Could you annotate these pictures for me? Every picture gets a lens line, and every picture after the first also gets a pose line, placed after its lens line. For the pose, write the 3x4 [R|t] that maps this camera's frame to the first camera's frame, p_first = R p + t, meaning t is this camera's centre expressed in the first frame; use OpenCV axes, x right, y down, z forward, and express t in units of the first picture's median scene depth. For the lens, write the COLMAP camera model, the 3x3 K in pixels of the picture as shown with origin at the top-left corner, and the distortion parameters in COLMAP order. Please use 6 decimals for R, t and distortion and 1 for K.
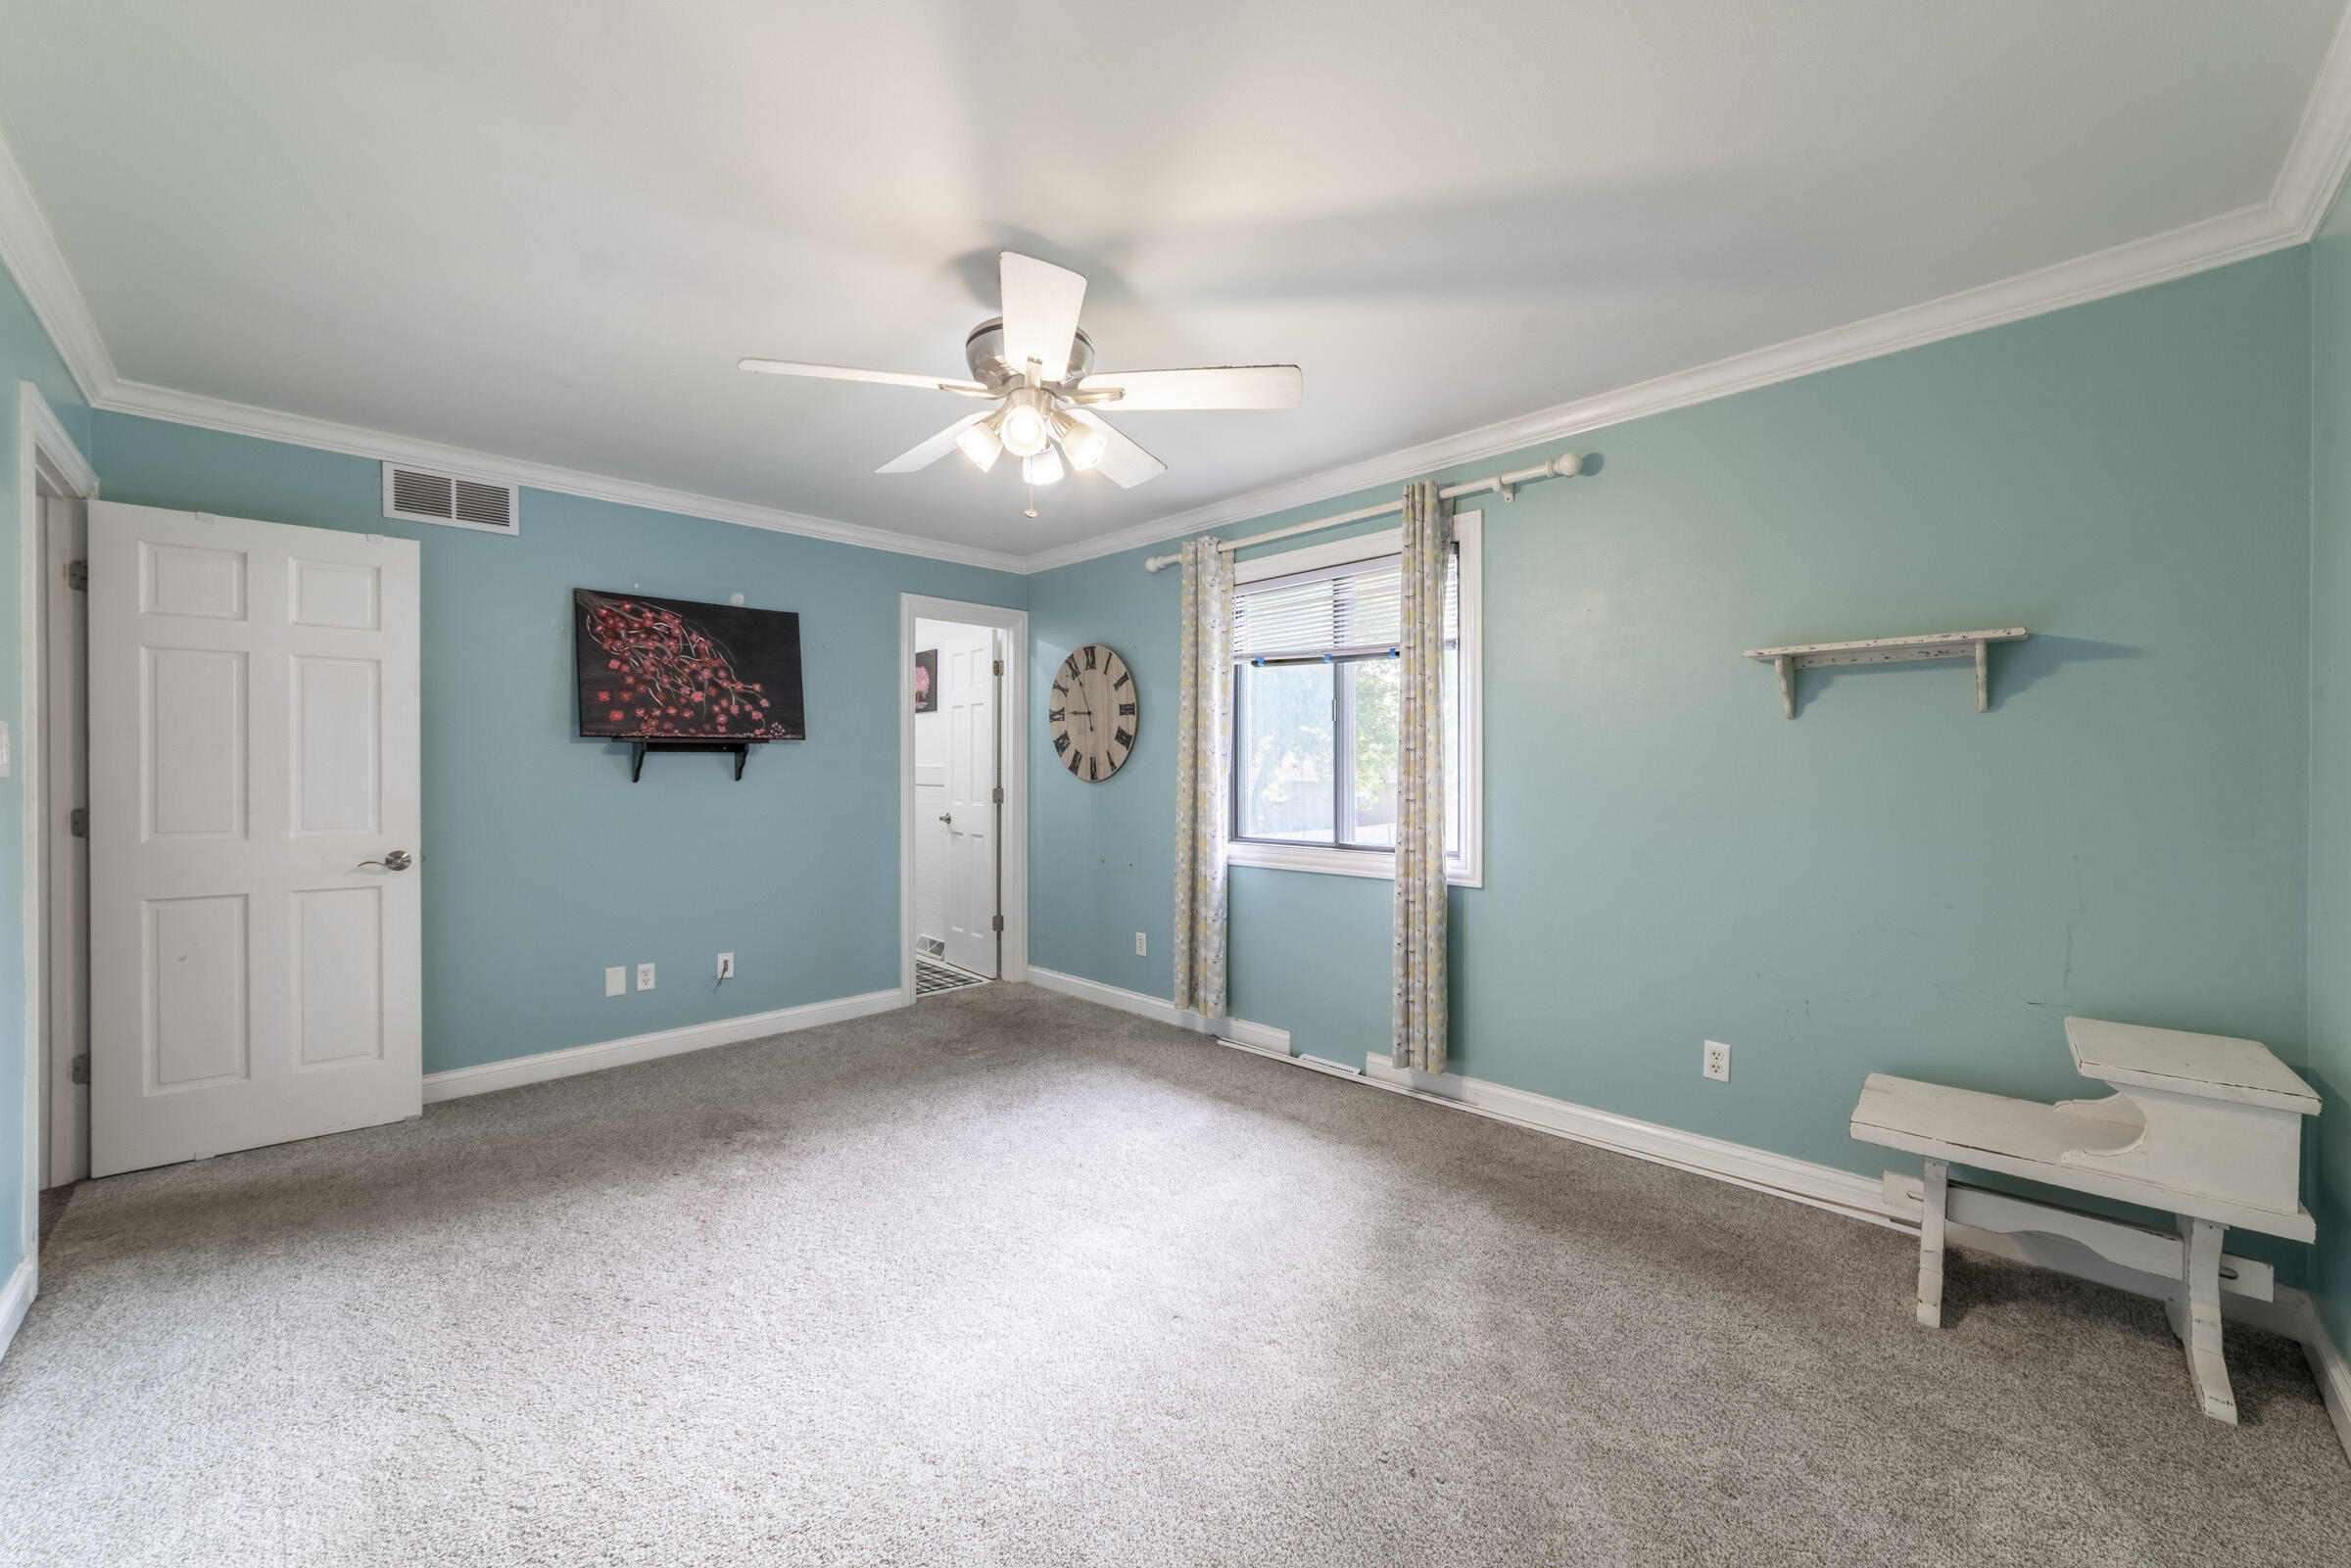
lens RADIAL K [[900.5, 0, 1169.0], [0, 900.5, 776.0], [0, 0, 1]] dist [-0.019223, 0.006009]
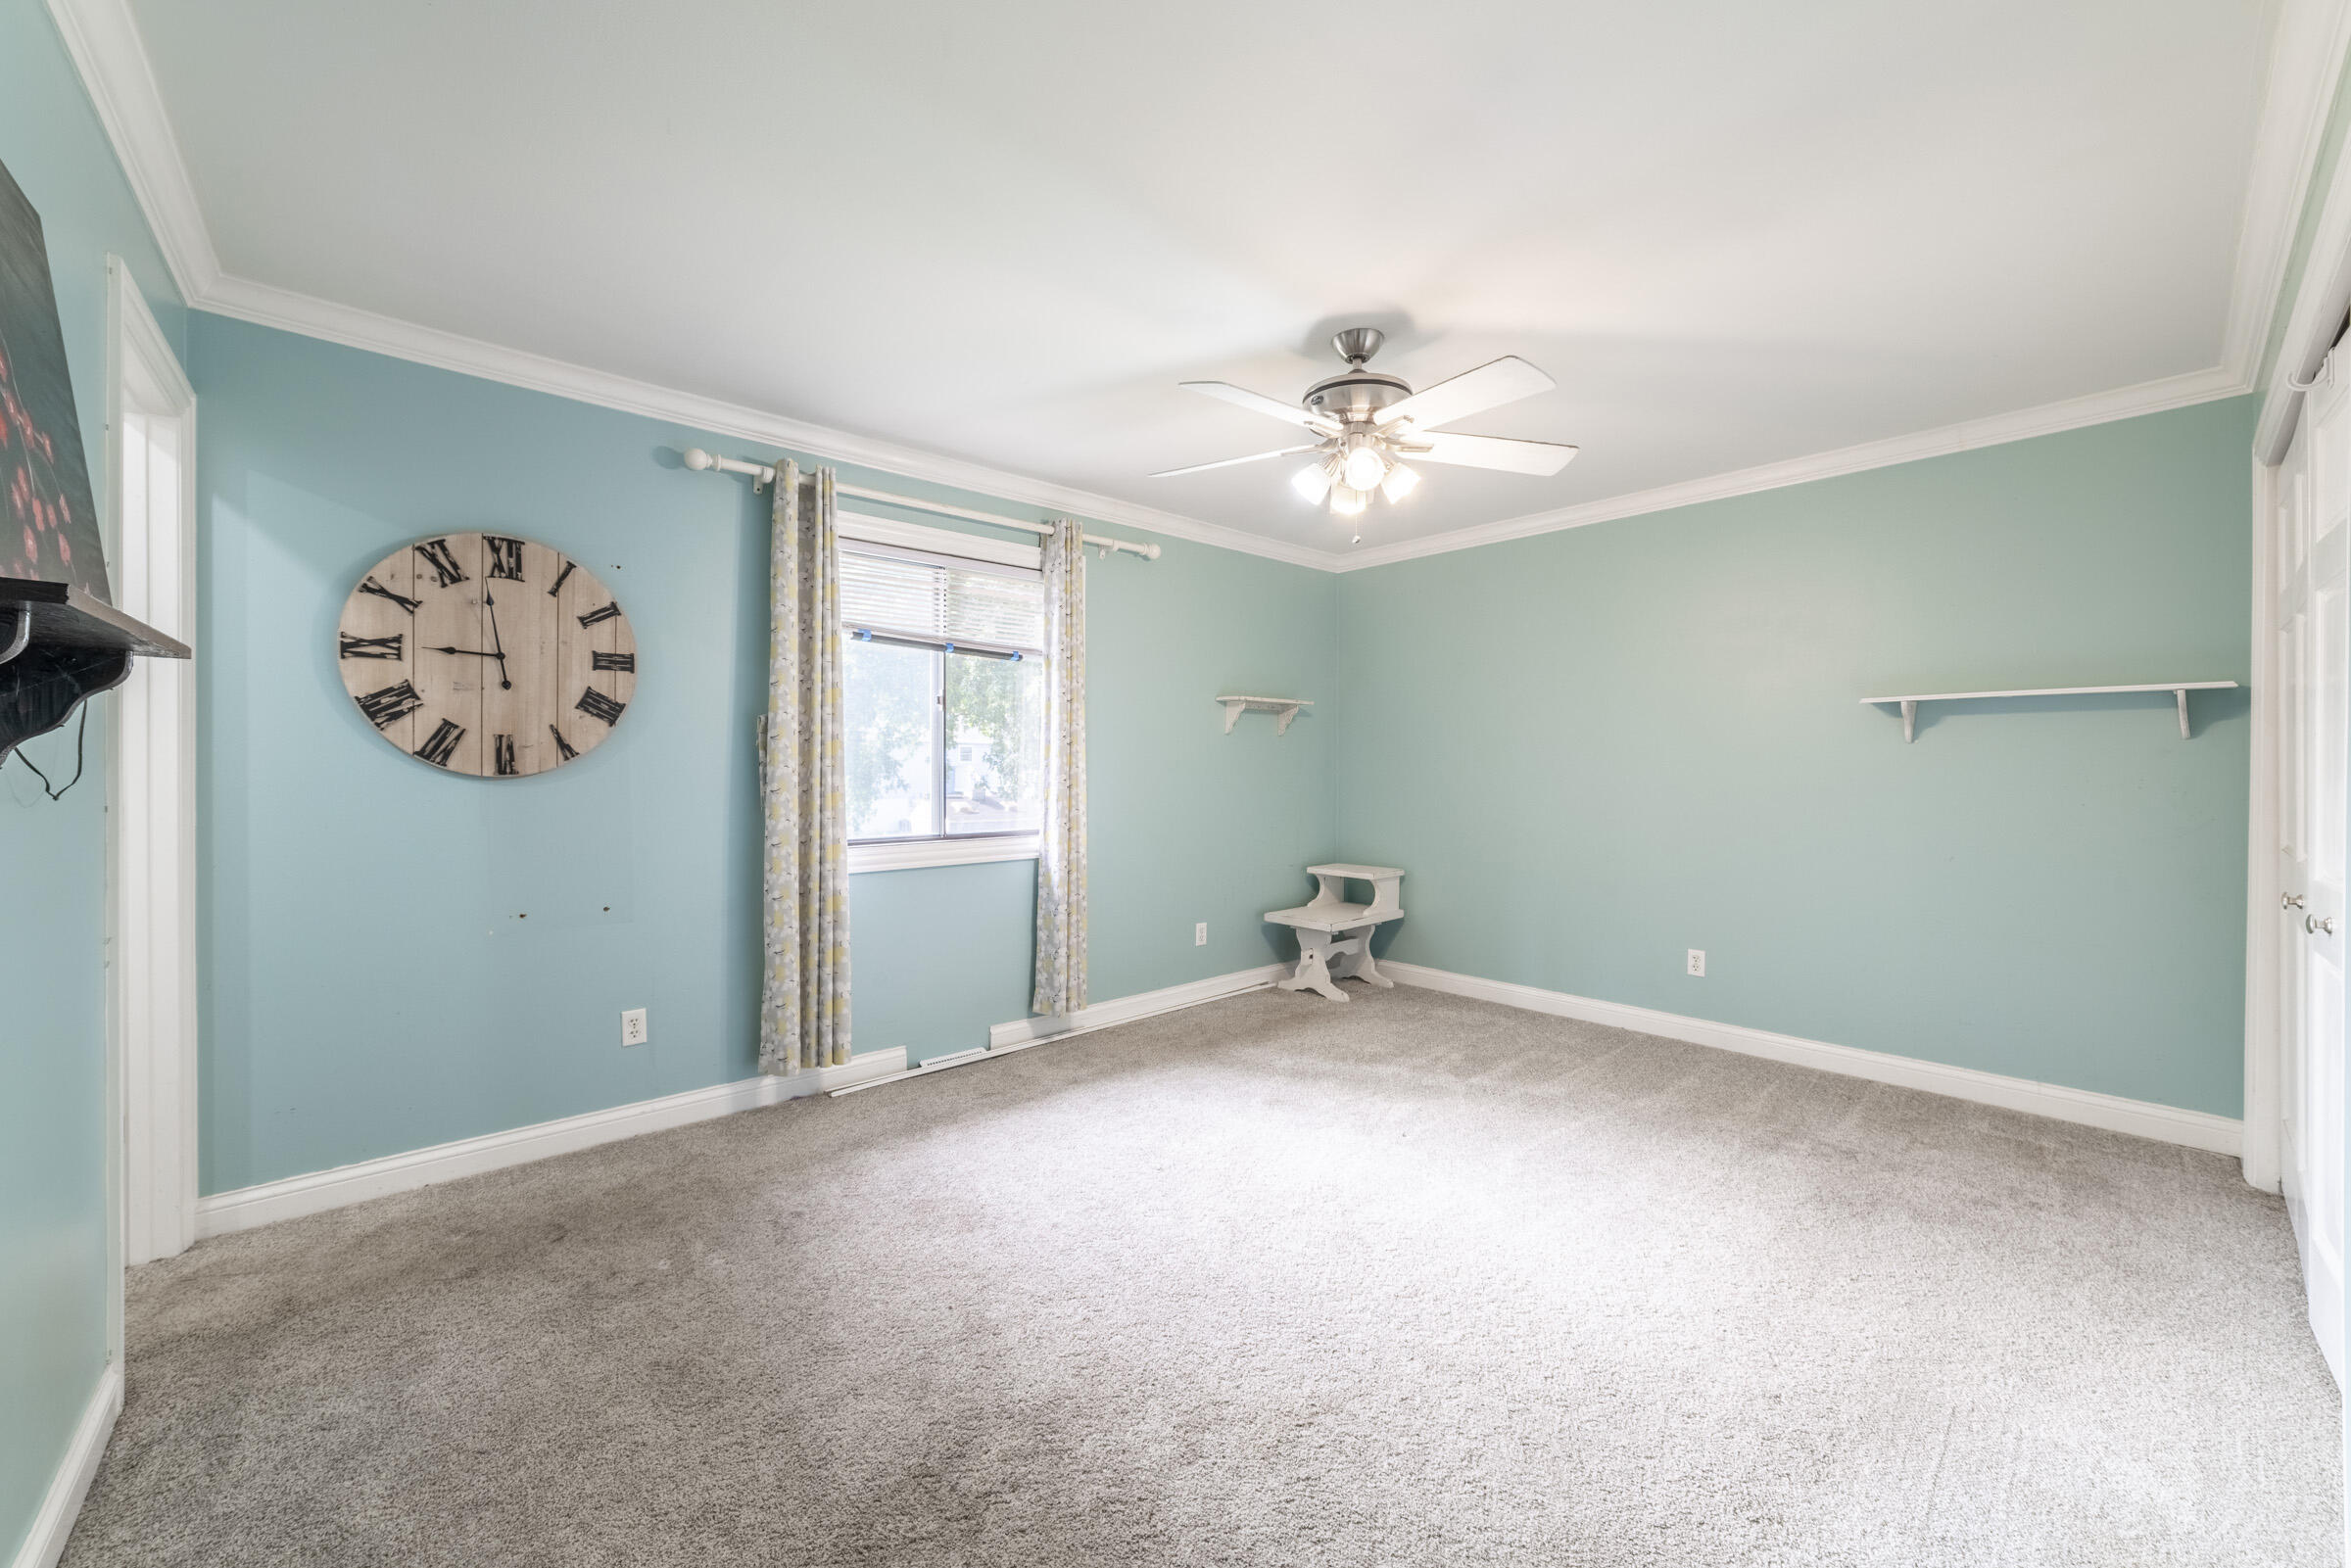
lens RADIAL K [[900.5, 0, 1172.5], [0, 900.5, 772.5], [0, 0, 1]] dist [-0.019223, 0.006009]
pose [[0.047863, -0.007800, 0.998823, -0.709769], [0.002304, 0.999968, 0.007698, -0.000576], [-0.998851, 0.001933, 0.047879, 0.631154]]
